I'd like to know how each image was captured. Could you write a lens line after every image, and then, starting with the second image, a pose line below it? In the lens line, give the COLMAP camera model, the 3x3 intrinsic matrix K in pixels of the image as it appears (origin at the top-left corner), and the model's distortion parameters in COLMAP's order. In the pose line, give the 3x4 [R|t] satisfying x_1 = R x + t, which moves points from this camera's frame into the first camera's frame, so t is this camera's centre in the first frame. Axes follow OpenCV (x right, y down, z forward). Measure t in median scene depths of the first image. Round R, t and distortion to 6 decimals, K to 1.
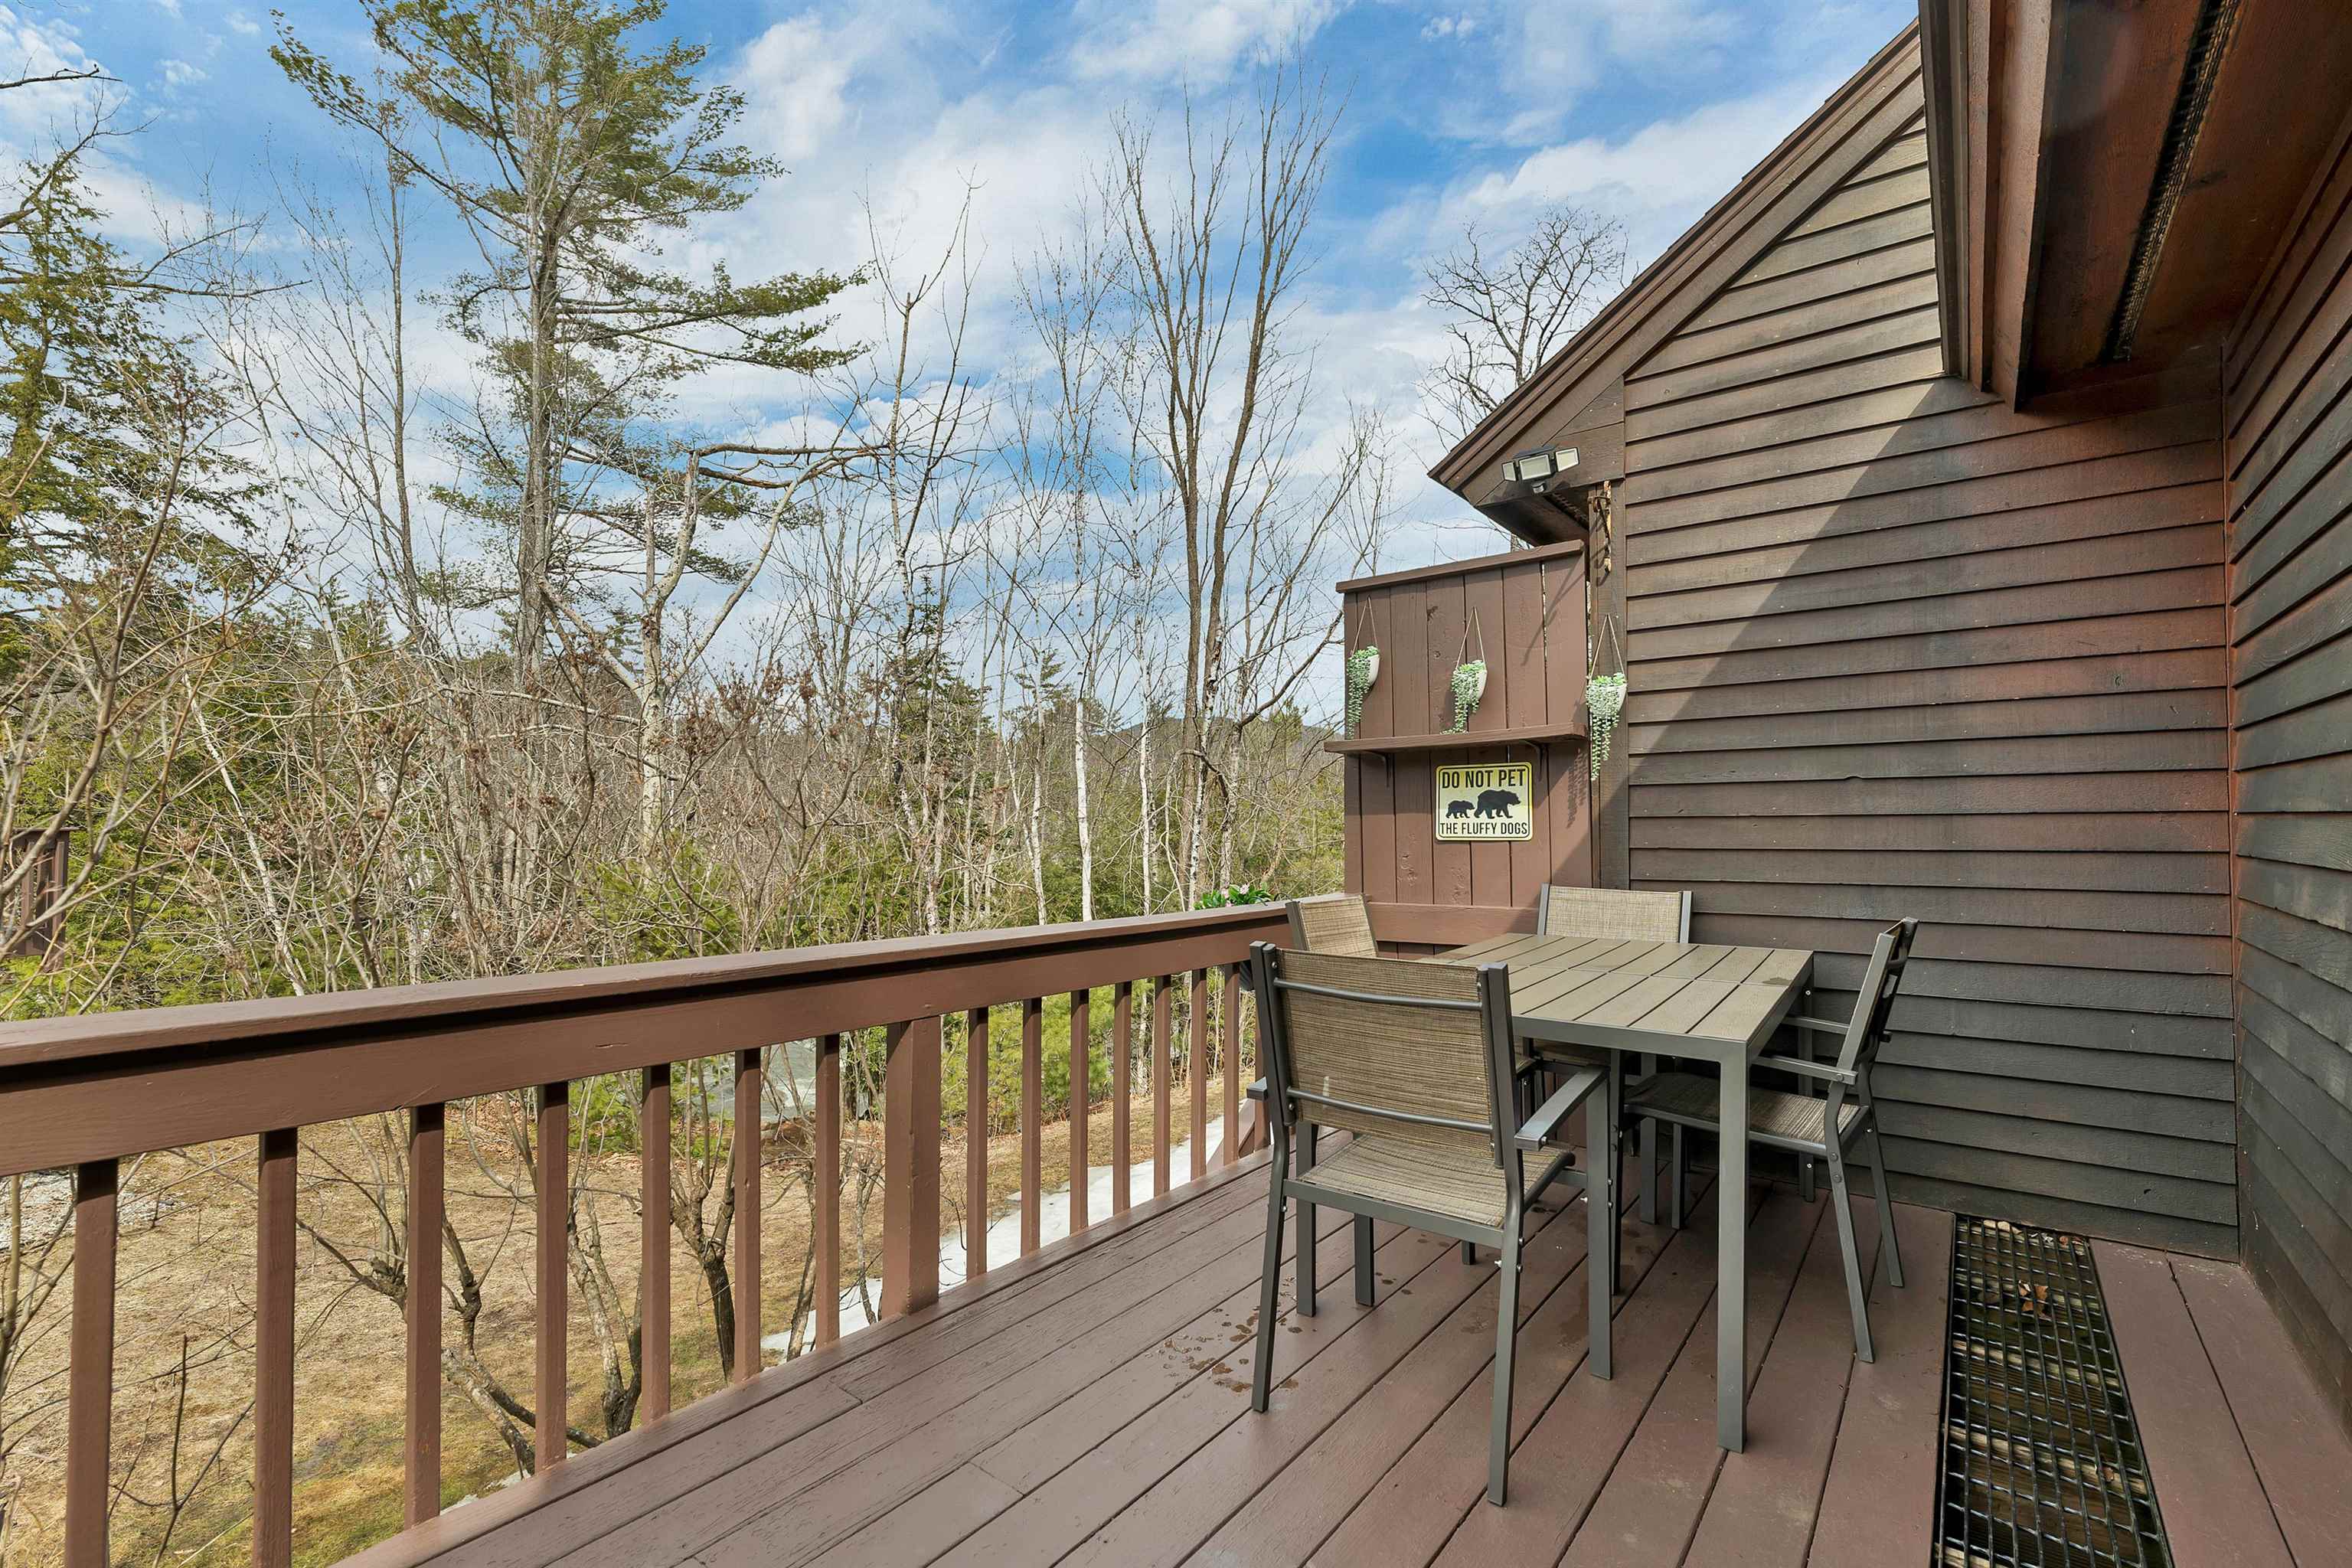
lens RADIAL K [[993.7, 0, 1179.3], [0, 993.7, 795.4], [0, 0, 1]] dist [0.001748, 0.000100]
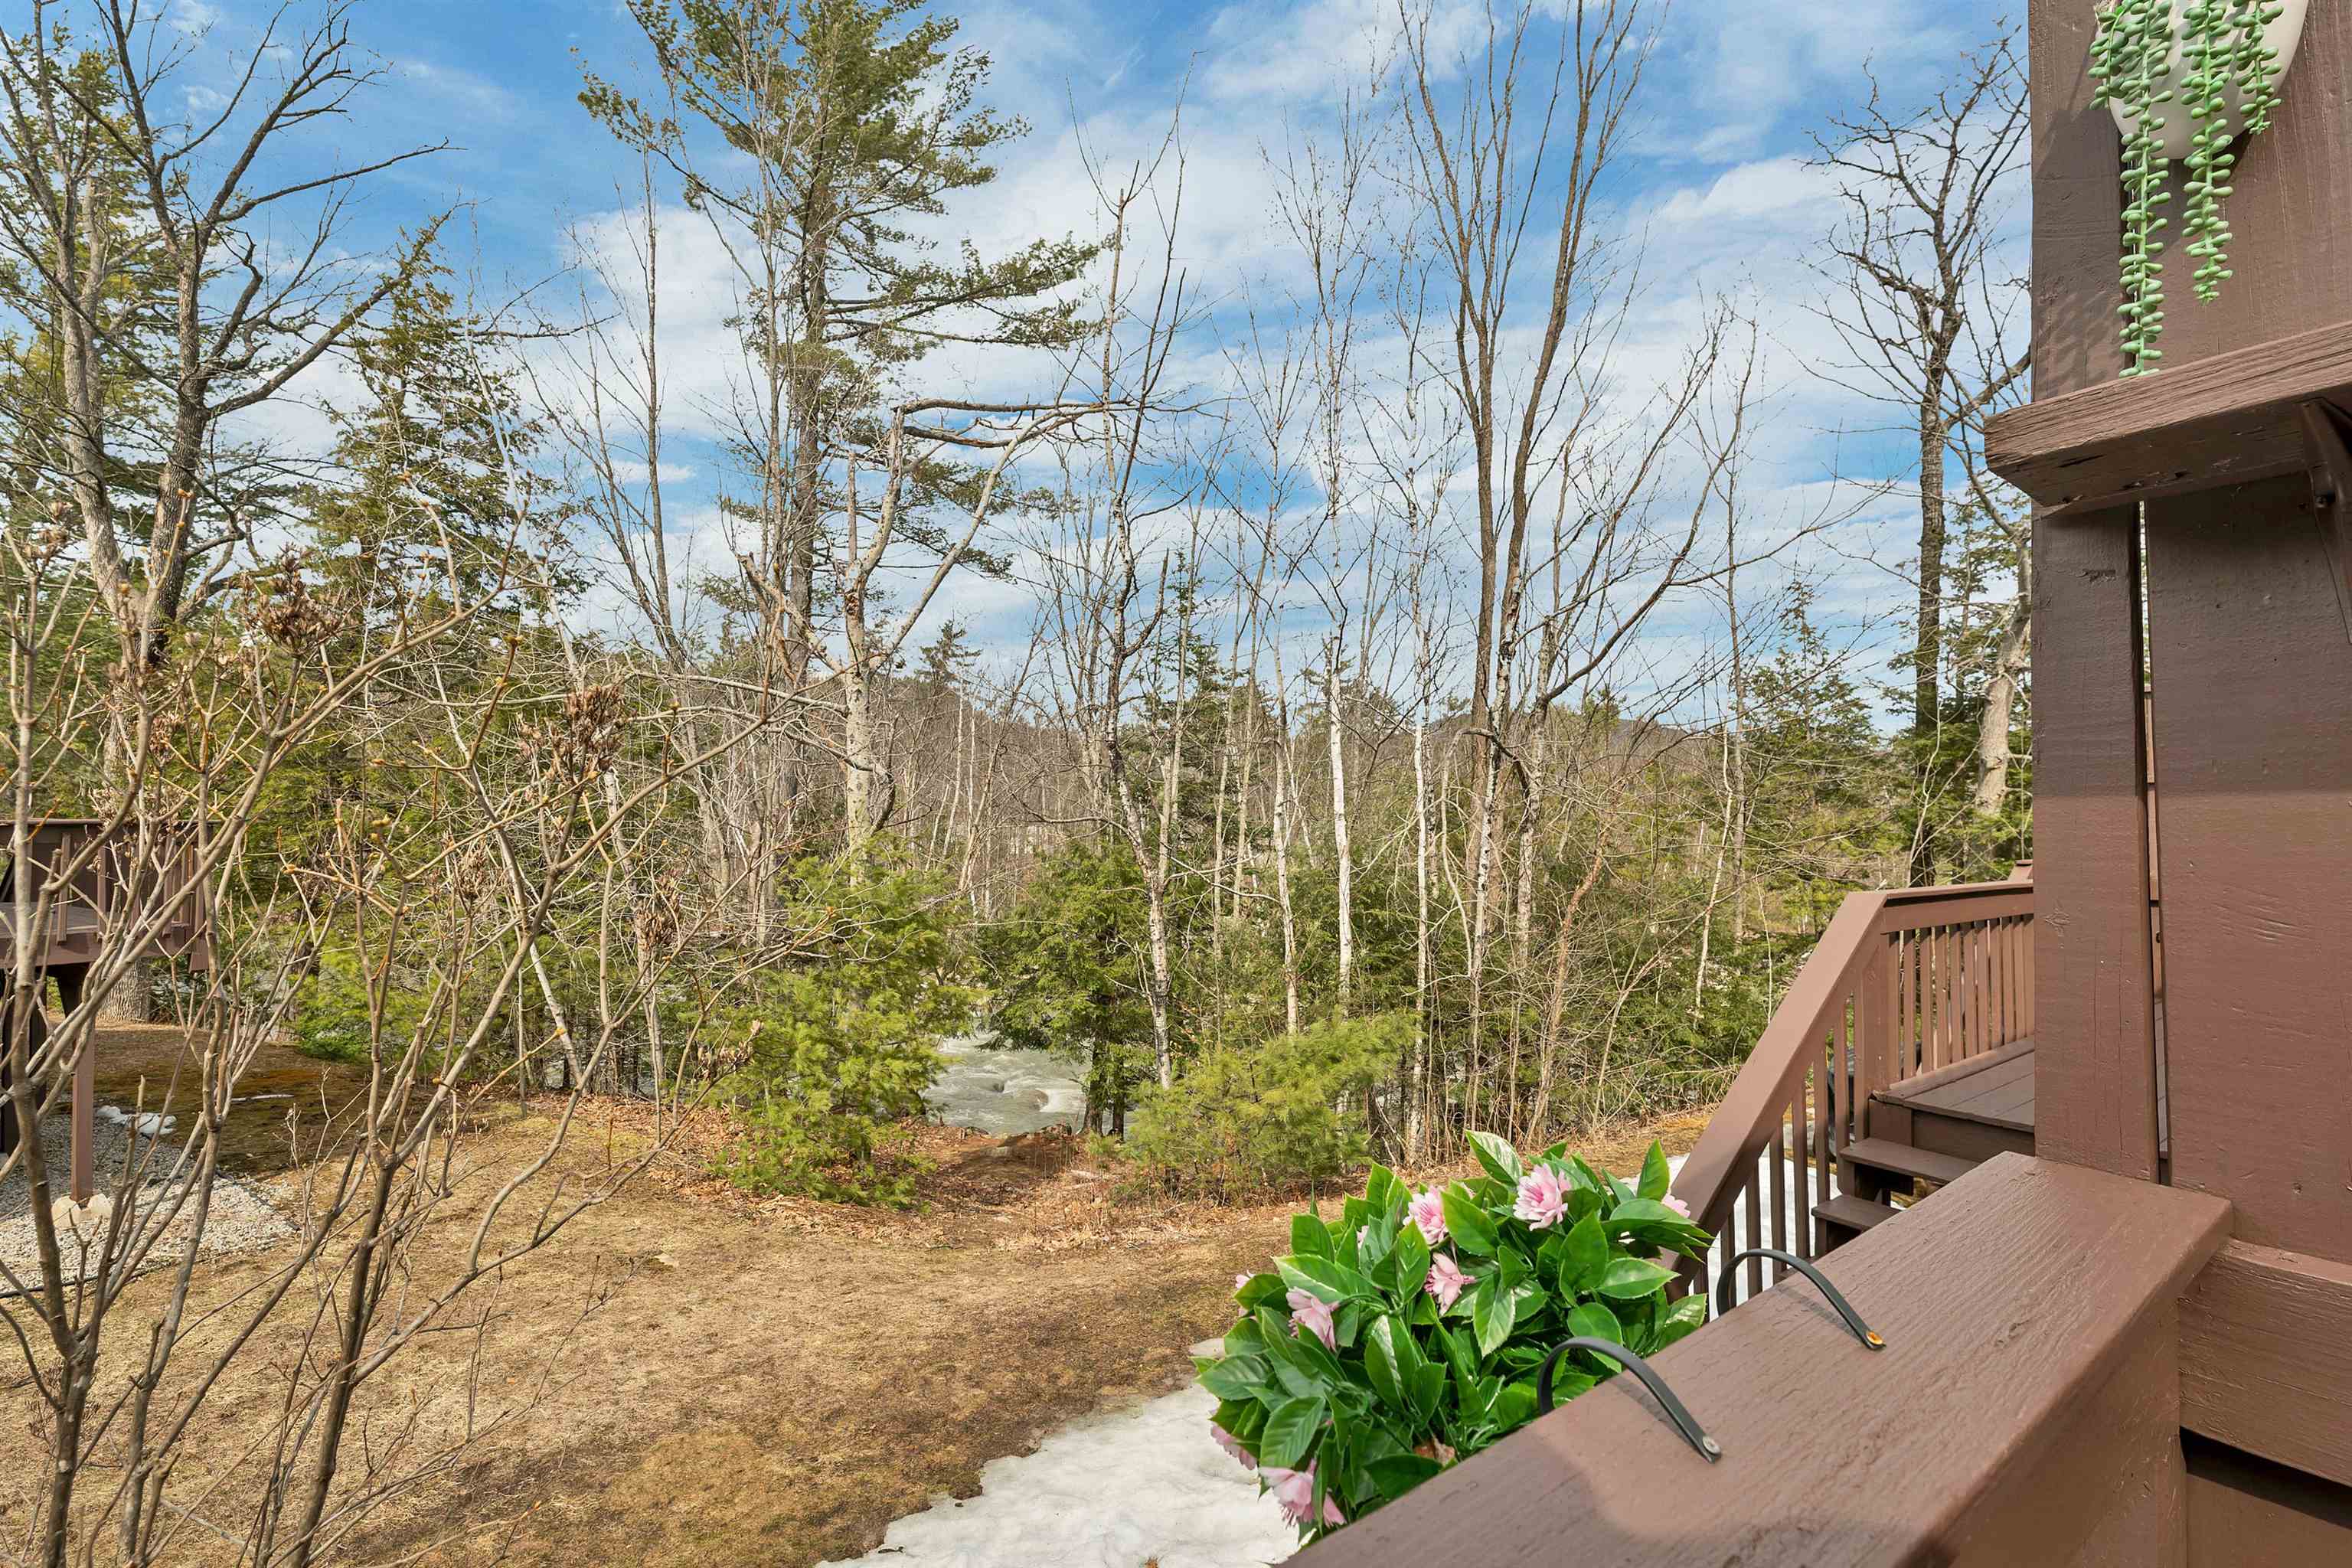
lens RADIAL K [[962.4, 0, 1168.0], [0, 962.4, 828.5], [0, 0, 1]] dist [-0.000638, -0.000207]
pose [[0.951534, 0.004902, -0.307503, 0.009809], [0.005838, 0.999405, 0.033997, 0.004410], [0.307487, -0.034145, 0.950940, 0.151258]]
